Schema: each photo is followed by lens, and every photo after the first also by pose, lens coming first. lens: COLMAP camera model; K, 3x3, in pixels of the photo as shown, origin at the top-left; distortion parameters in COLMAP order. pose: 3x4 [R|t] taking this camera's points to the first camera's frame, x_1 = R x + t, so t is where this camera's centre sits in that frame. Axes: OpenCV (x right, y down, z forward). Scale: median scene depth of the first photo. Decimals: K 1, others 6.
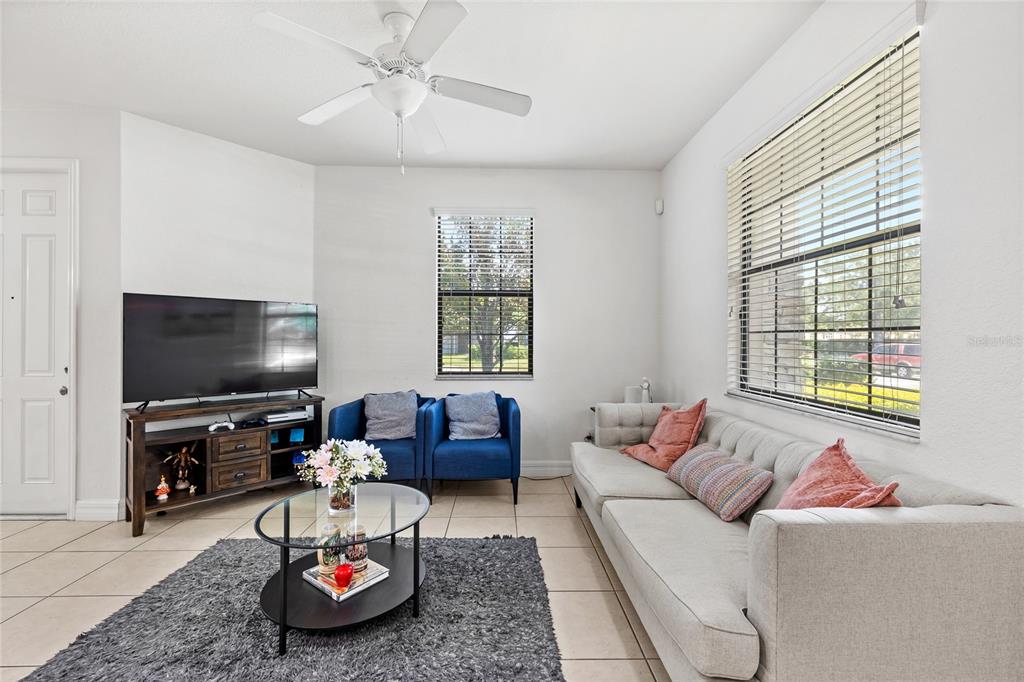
lens RADIAL K [[431.1, 0, 511.3], [0, 431.1, 338.1], [0, 0, 1]] dist [0.000062, 0.000262]
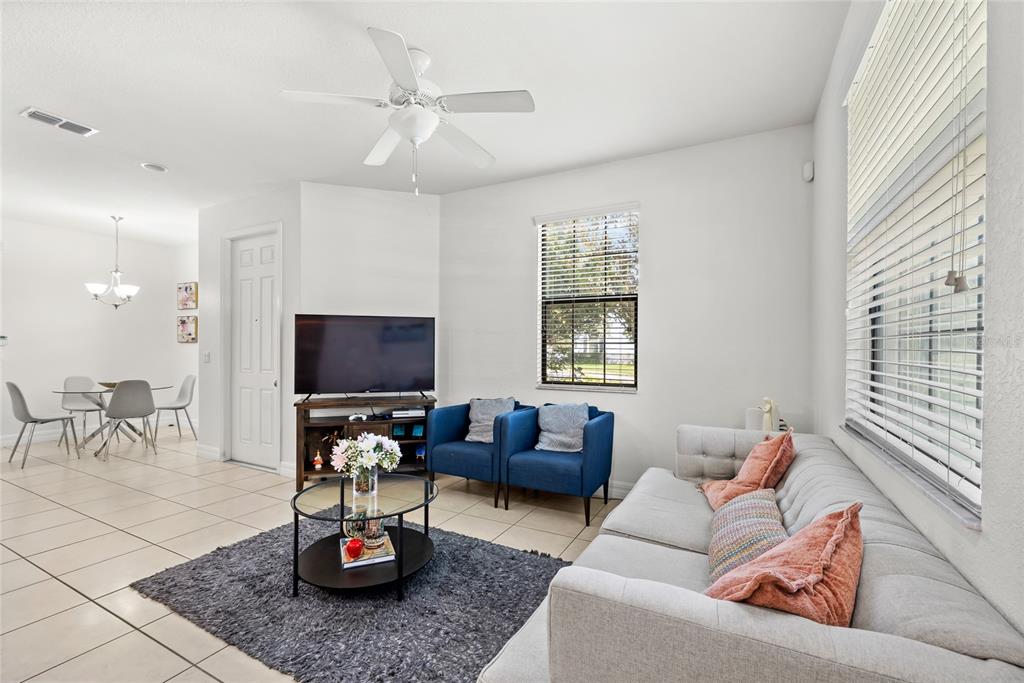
lens RADIAL K [[439.4, 0, 509.6], [0, 439.4, 350.1], [0, 0, 1]] dist [0.000866, 0.000105]
pose [[0.871538, 0.002139, -0.490323, 0.336207], [0.000394, 0.999987, 0.005063, 0.002581], [0.490328, -0.004606, 0.871526, 0.098372]]
